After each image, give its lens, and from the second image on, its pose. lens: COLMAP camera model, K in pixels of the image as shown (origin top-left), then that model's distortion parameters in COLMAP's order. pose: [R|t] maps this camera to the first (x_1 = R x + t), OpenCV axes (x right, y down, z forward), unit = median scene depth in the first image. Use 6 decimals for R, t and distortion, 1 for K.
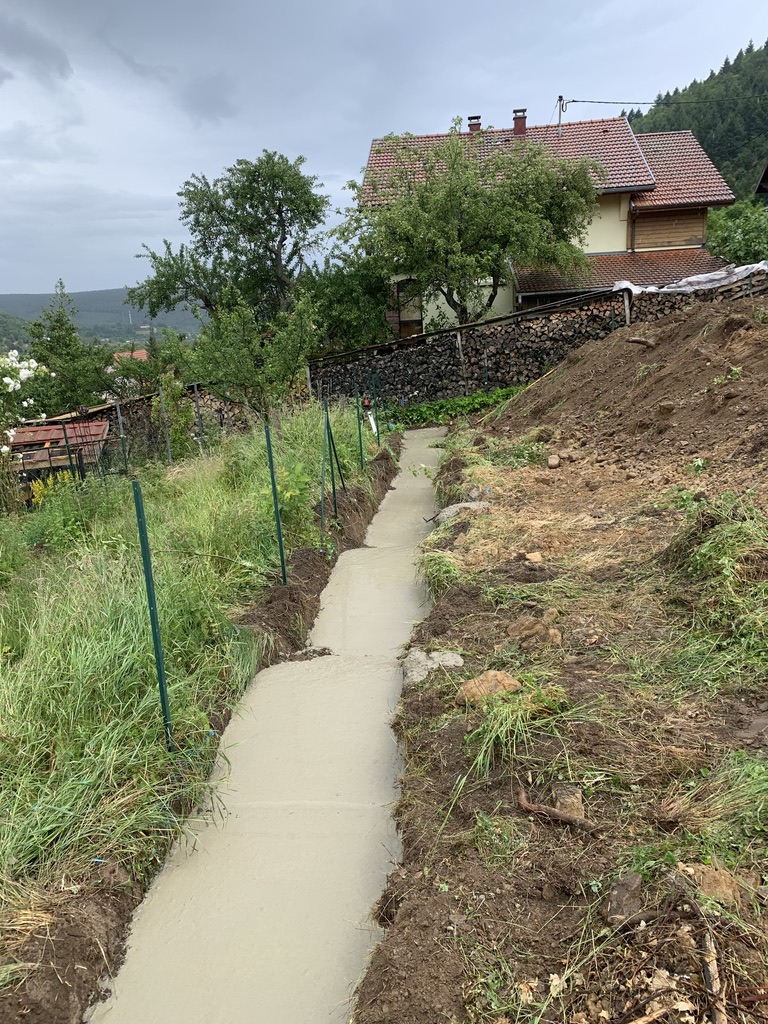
lens RADIAL K [[760.2, 0, 384.0], [0, 760.2, 512.0], [0, 0, 1]] dist [0.048243, -0.072389]
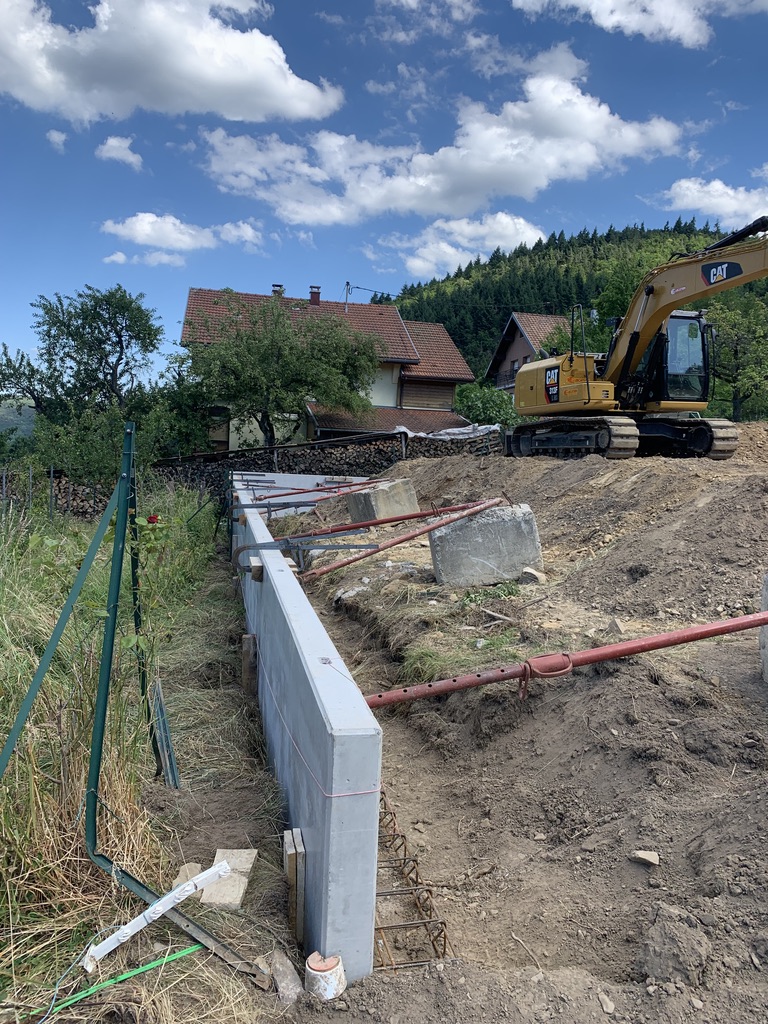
lens RADIAL K [[760.2, 0, 384.0], [0, 760.2, 512.0], [0, 0, 1]] dist [0.048243, -0.072389]
pose [[0.945955, 0.079742, 0.314342, -0.098308], [-0.022515, 0.983107, -0.181640, 0.069461], [-0.323516, 0.164746, 0.931770, -0.159400]]
